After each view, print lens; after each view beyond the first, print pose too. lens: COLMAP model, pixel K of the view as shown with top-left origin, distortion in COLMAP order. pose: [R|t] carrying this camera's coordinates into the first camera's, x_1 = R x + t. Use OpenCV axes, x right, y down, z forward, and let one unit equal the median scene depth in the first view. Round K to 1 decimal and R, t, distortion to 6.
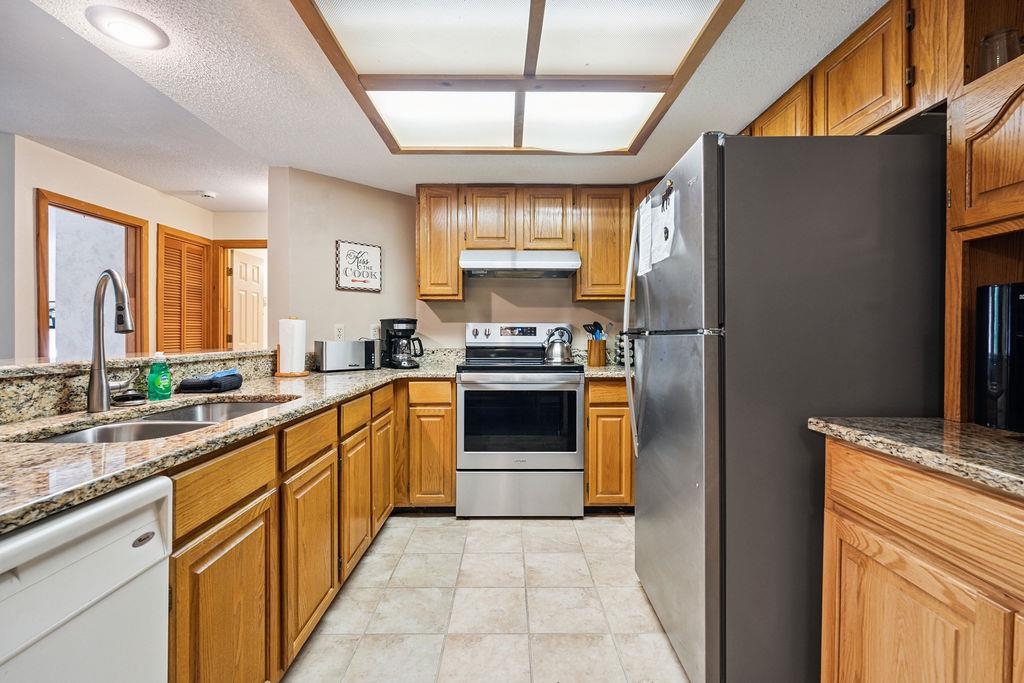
lens RADIAL K [[453.6, 0, 511.7], [0, 453.6, 337.7], [0, 0, 1]] dist [-0.003534, -0.000189]
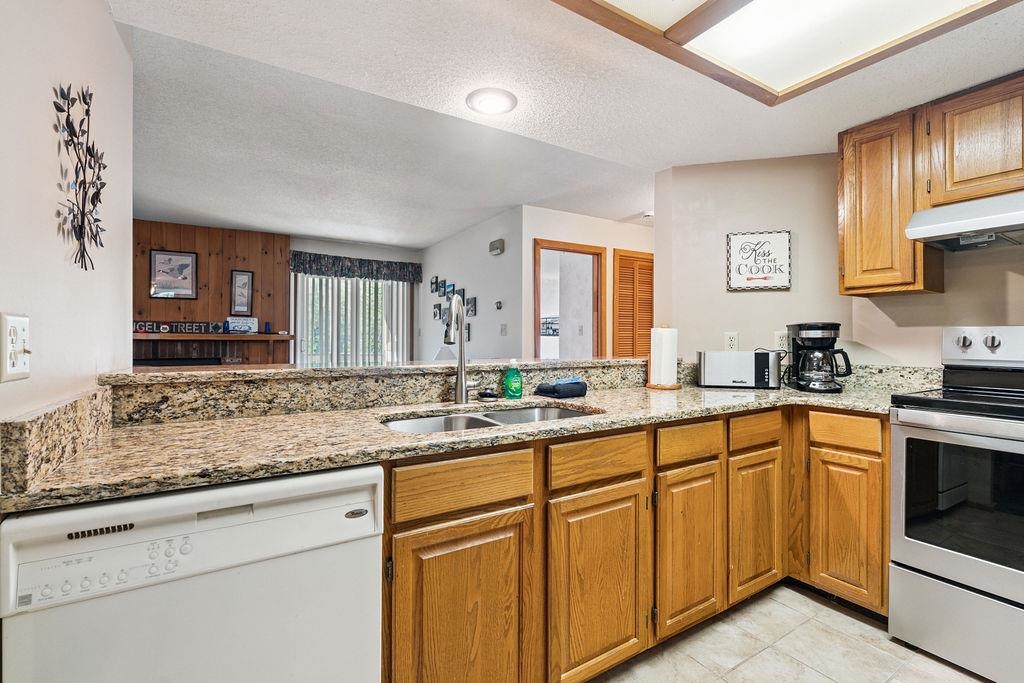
lens RADIAL K [[453.6, 0, 508.8], [0, 453.6, 338.0], [0, 0, 1]] dist [-0.003534, -0.000189]
pose [[0.516067, -0.000198, -0.856548, 0.142935], [-0.009048, 0.999943, -0.005683, -0.009984], [0.856500, 0.010683, 0.516036, 0.217316]]
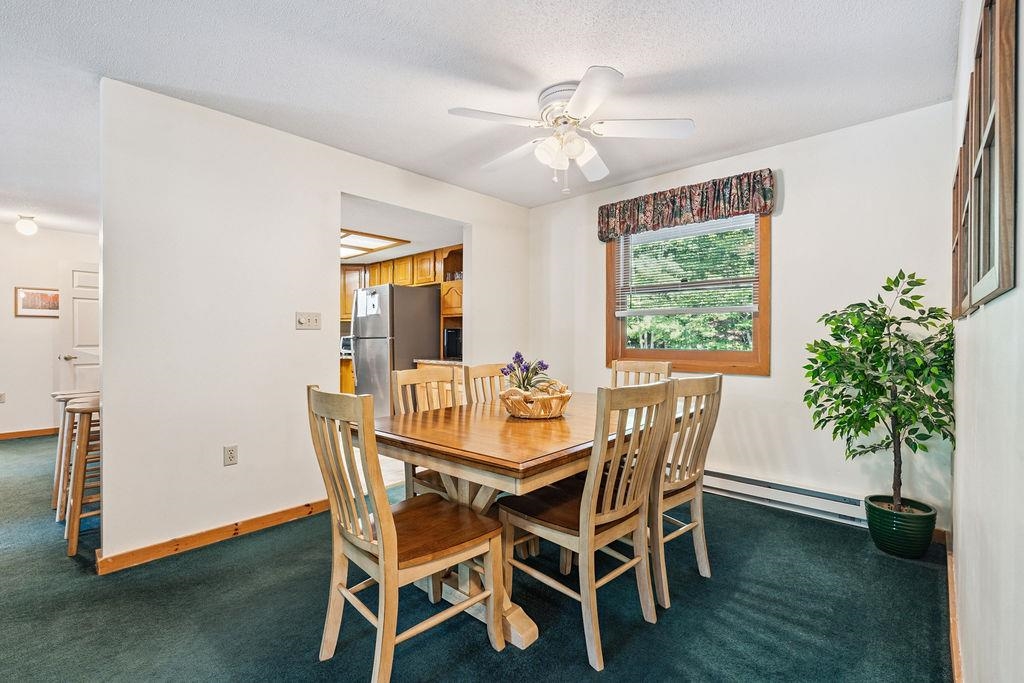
lens RADIAL K [[453.6, 0, 511.4], [0, 453.6, 341.9], [0, 0, 1]] dist [-0.003534, -0.000189]
pose [[0.684703, -0.006556, 0.728792, -1.837085], [0.006946, 0.999973, 0.002470, 0.020147], [-0.728789, 0.003371, 0.684730, -2.605587]]
